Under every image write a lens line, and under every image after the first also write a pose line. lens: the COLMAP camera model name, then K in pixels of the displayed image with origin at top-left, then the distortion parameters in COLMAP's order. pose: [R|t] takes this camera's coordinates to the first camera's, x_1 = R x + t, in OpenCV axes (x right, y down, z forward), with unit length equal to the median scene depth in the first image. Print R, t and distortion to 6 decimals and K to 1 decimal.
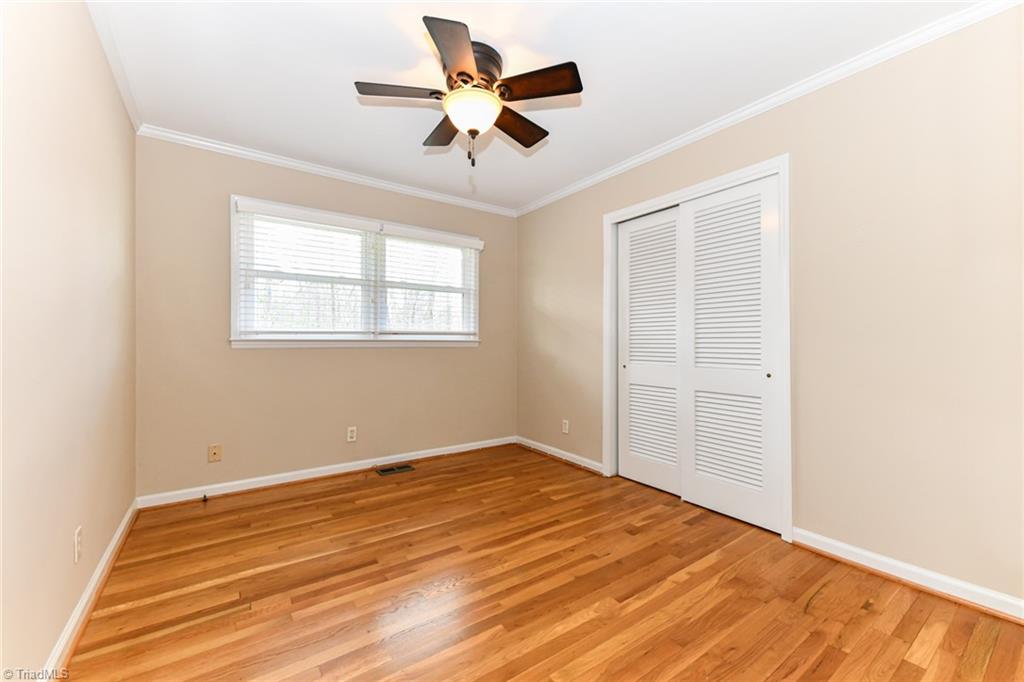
lens RADIAL K [[406.7, 0, 494.3], [0, 406.7, 337.9], [0, 0, 1]] dist [0.022145, -0.007432]
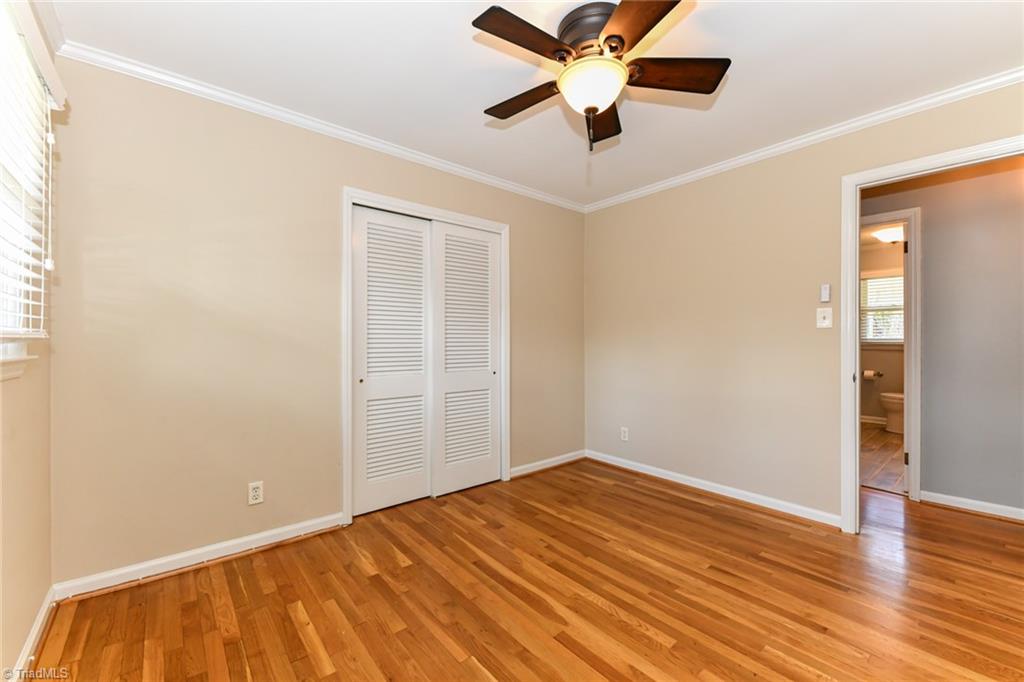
lens RADIAL K [[406.7, 0, 529.3], [0, 406.7, 340.0], [0, 0, 1]] dist [0.022145, -0.007432]
pose [[-0.125059, 0.003260, 0.992144, -0.706914], [-0.012241, 0.999913, -0.004829, -0.016439], [-0.992074, -0.012749, -0.125008, 0.992282]]
